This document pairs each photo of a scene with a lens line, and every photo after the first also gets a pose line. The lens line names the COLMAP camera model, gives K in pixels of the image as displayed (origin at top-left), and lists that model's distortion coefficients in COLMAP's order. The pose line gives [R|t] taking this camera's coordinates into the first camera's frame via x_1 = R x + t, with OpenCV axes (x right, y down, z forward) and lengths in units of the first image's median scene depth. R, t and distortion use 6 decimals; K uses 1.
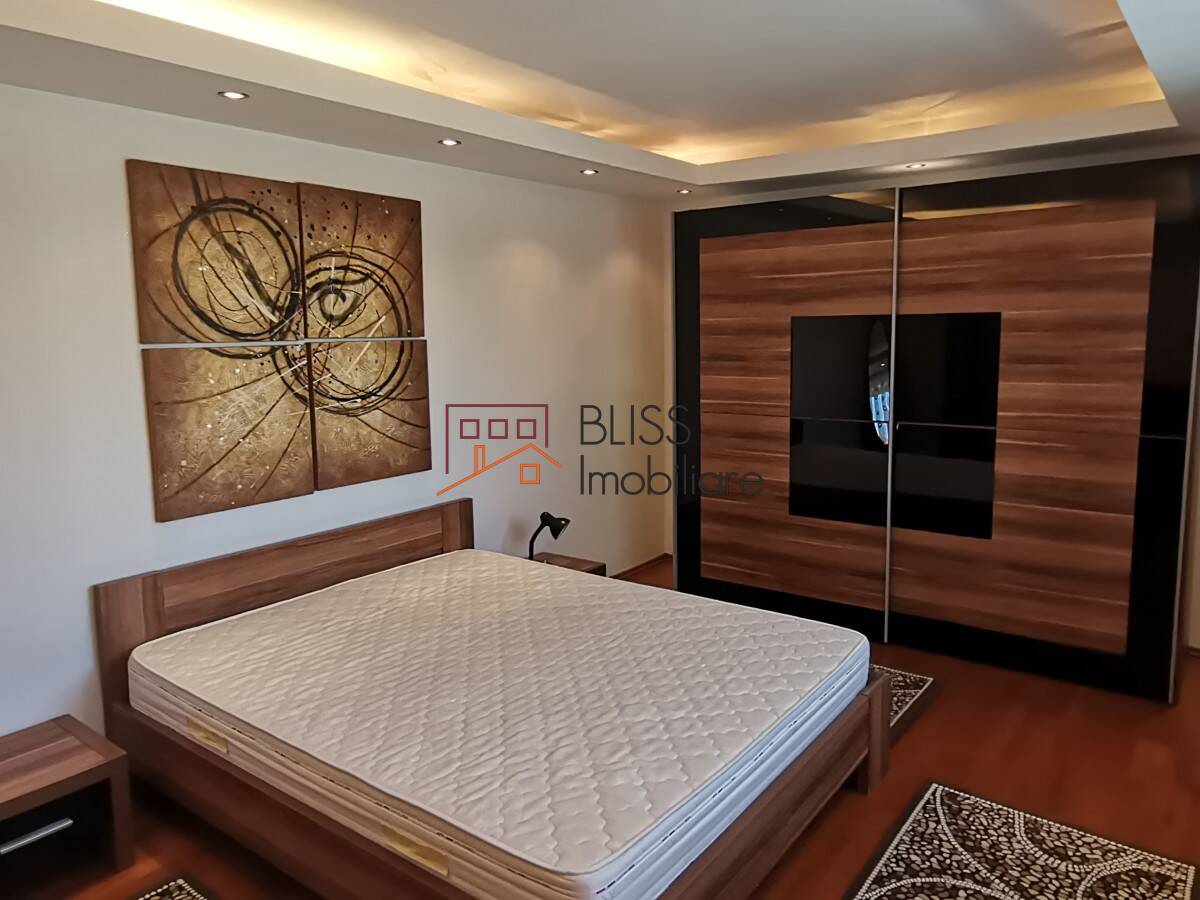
lens RADIAL K [[843.0, 0, 606.9], [0, 843.0, 444.2], [0, 0, 1]] dist [0.032531, 0.000824]
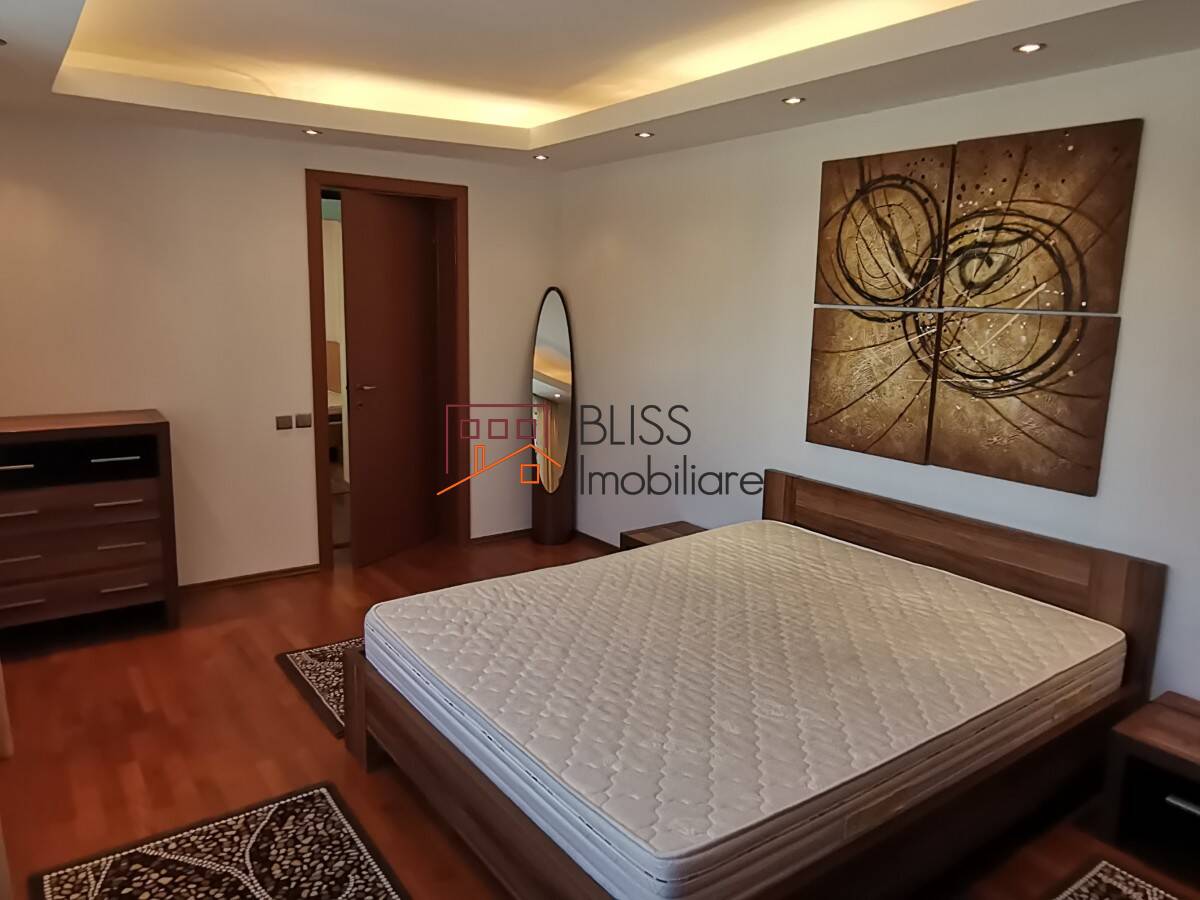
lens RADIAL K [[843.0, 0, 606.9], [0, 843.0, 444.2], [0, 0, 1]] dist [0.032531, 0.000824]
pose [[-0.287909, 0.178722, -0.940833, 0.700889], [-0.156193, 0.960513, 0.230258, -0.138257], [0.944835, 0.213245, -0.248625, 0.921892]]
